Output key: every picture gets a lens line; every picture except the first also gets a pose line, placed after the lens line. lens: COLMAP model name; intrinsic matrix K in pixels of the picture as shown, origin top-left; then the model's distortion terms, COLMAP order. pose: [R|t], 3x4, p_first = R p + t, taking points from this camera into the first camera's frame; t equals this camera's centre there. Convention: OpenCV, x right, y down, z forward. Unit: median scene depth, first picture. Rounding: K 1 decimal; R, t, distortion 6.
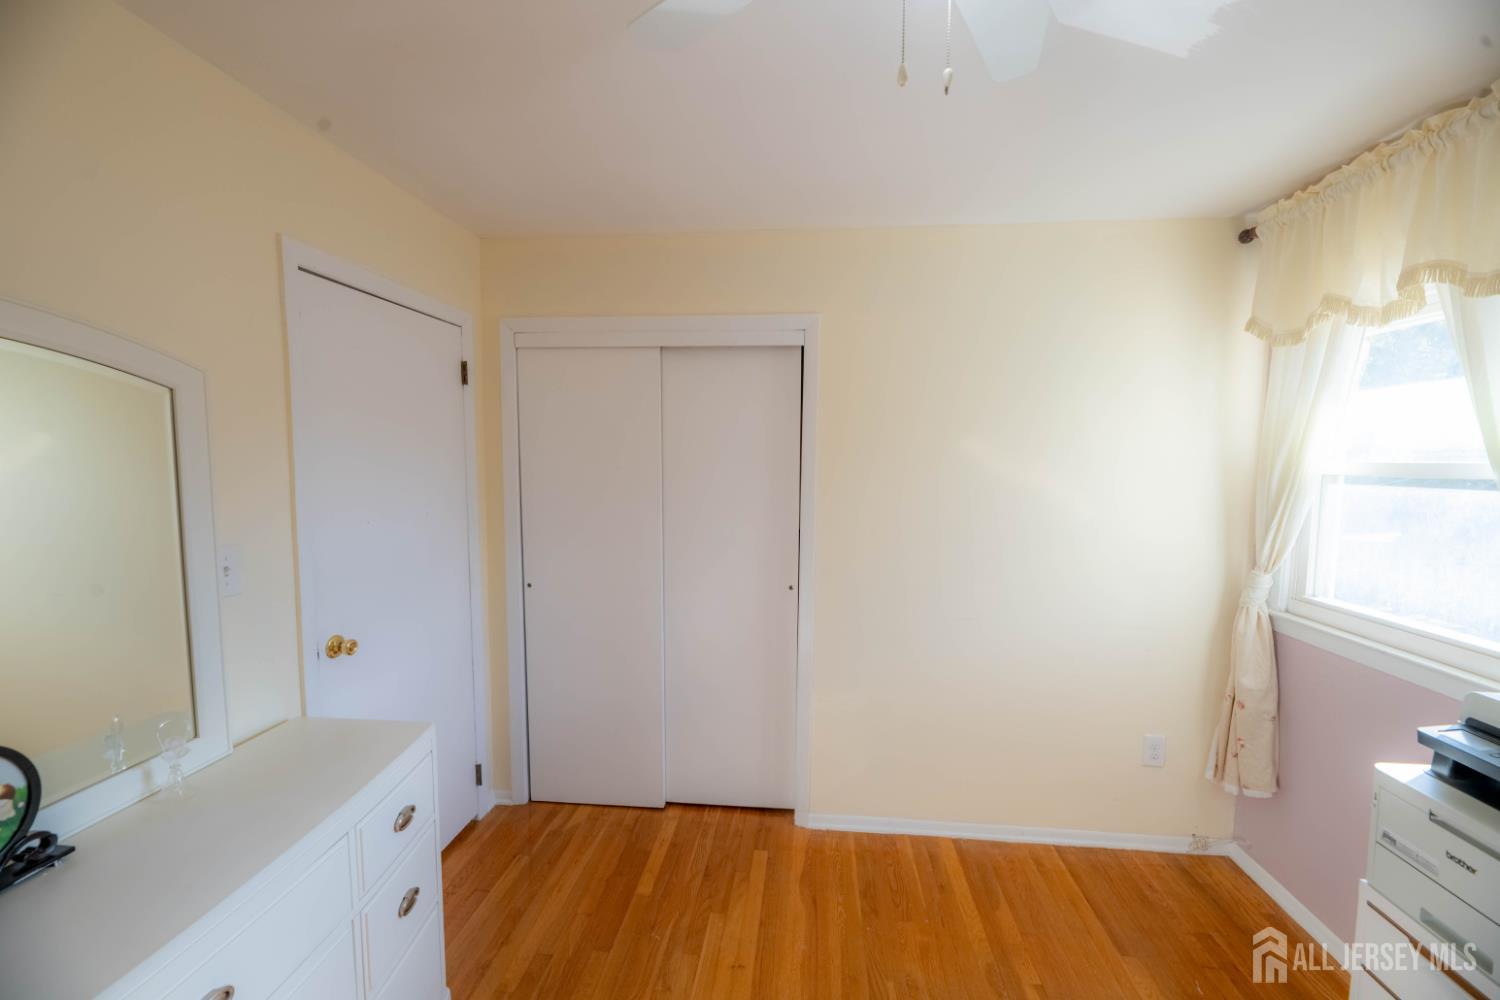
lens RADIAL K [[602.8, 0, 753.6], [0, 602.8, 507.8], [0, 0, 1]] dist [-0.000305, -0.004300]
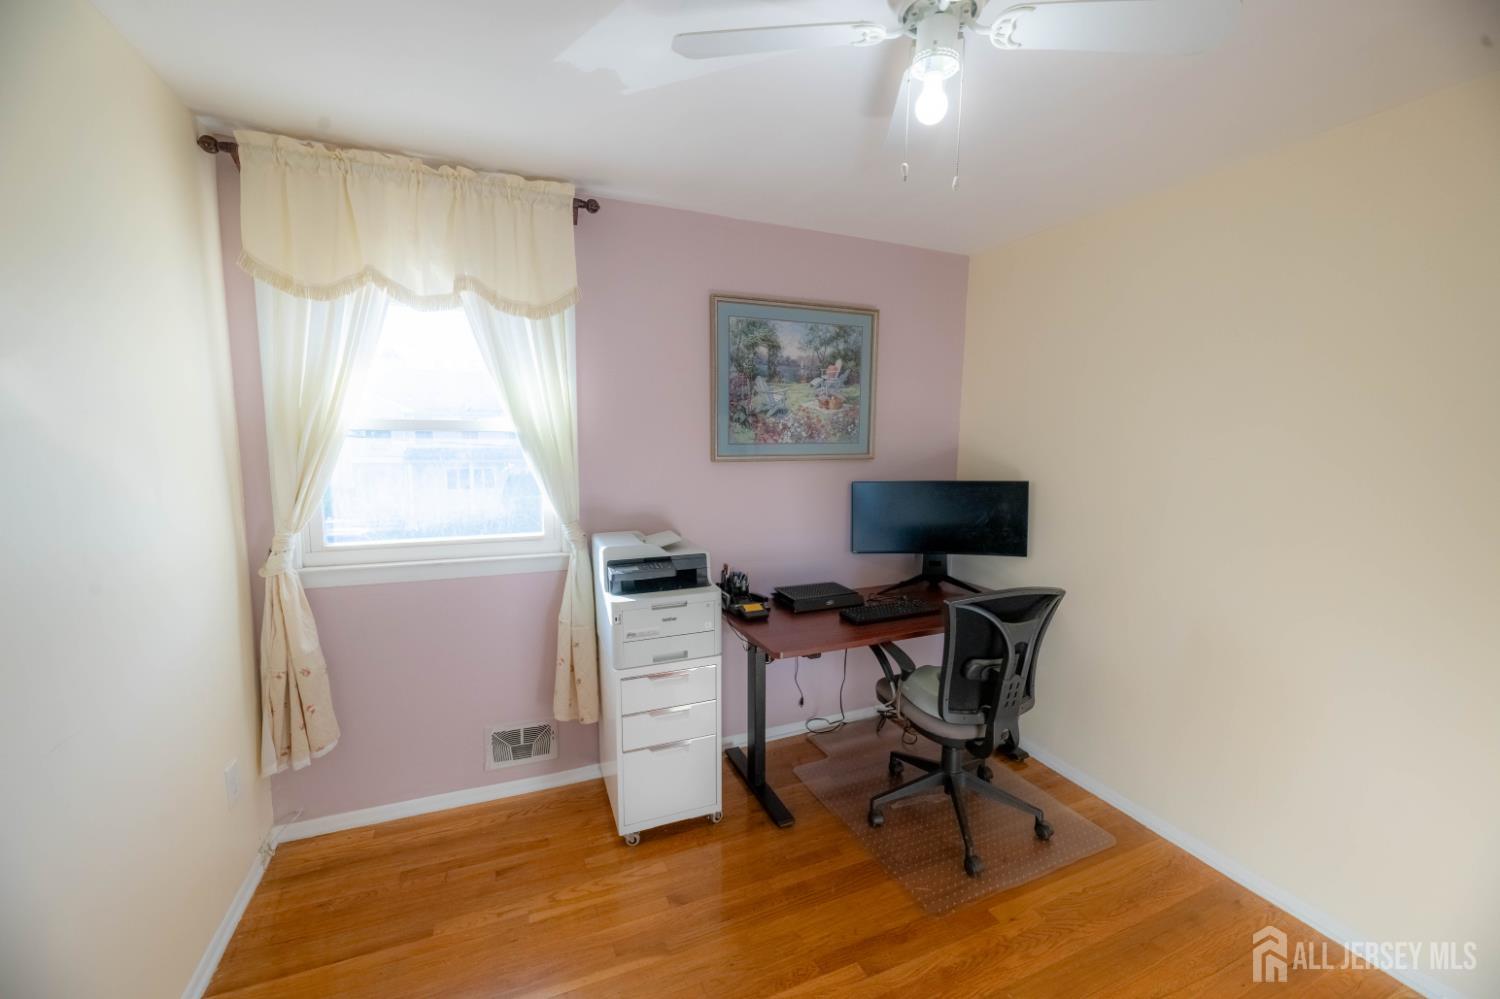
lens RADIAL K [[602.8, 0, 753.6], [0, 602.8, 507.3], [0, 0, 1]] dist [-0.000305, -0.004300]
pose [[-0.476558, -0.127760, 0.869810, -0.371645], [0.053524, 0.983332, 0.173760, -0.066415], [-0.877512, 0.129363, -0.461776, 0.880143]]
